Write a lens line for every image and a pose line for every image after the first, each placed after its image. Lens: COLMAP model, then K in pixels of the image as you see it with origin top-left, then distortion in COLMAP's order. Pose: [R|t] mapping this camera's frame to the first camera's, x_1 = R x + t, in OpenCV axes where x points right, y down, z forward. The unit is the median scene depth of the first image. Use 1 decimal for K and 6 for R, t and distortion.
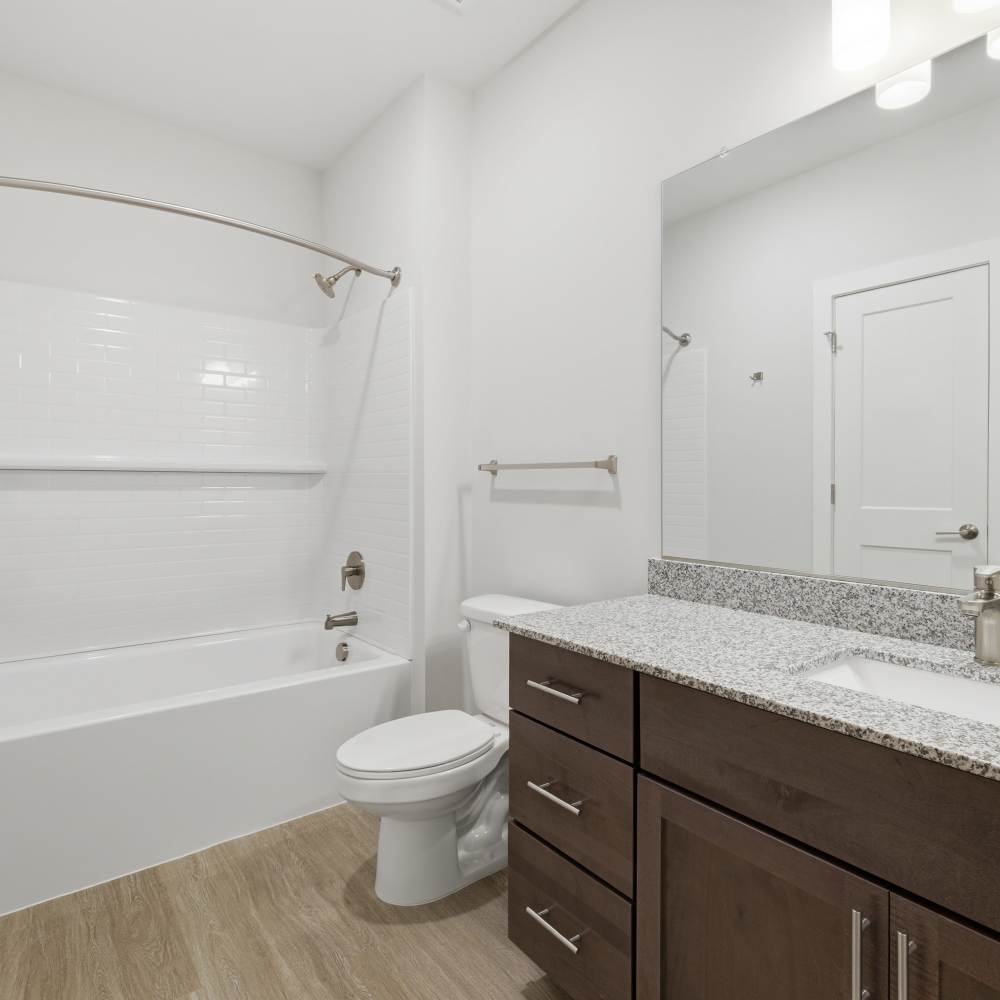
lens RADIAL K [[594.0, 0, 500.7], [0, 594.0, 475.4], [0, 0, 1]] dist [-0.040976, 0.000315]
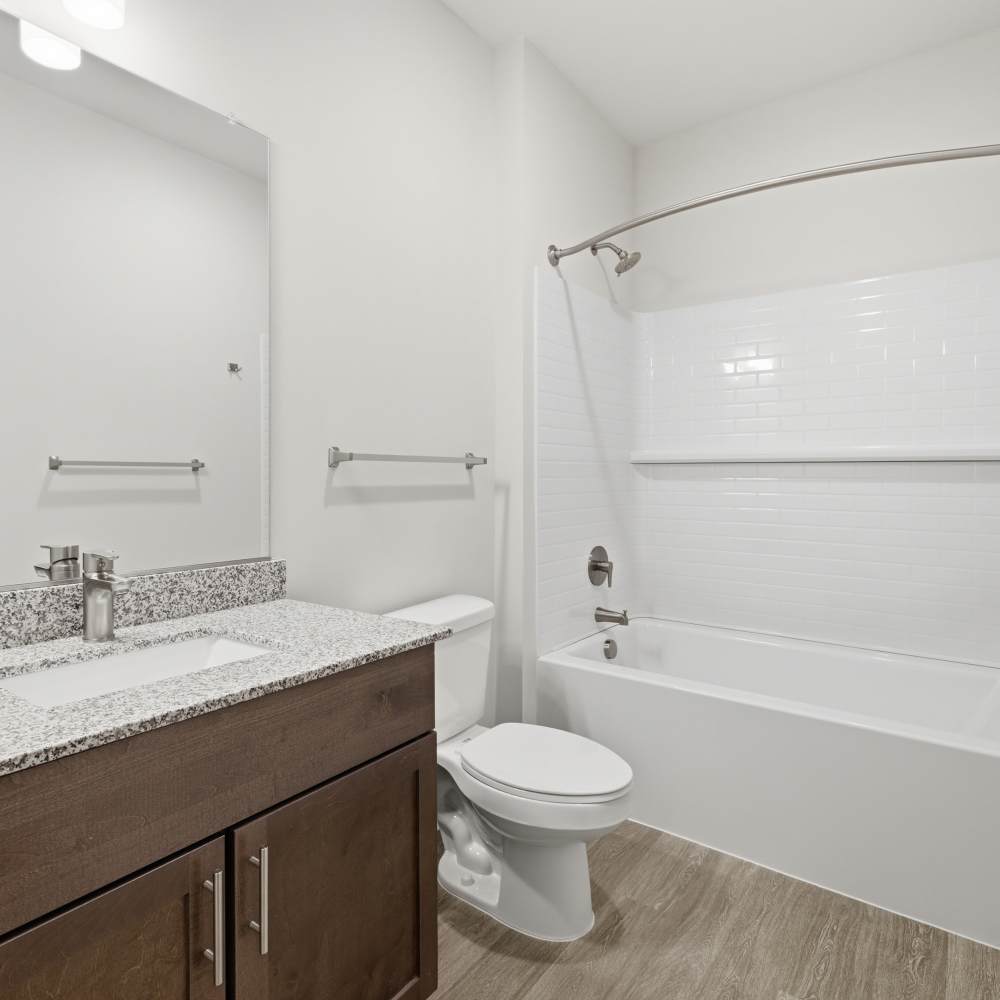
lens RADIAL K [[642.1, 0, 509.2], [0, 642.1, 482.0], [0, 0, 1]] dist [0.004487, 0.001155]
pose [[0.274535, 0.011152, -0.961513, 0.430069], [0.013416, 0.999791, 0.015427, 0.004761], [0.961484, -0.017135, 0.274328, 0.347325]]
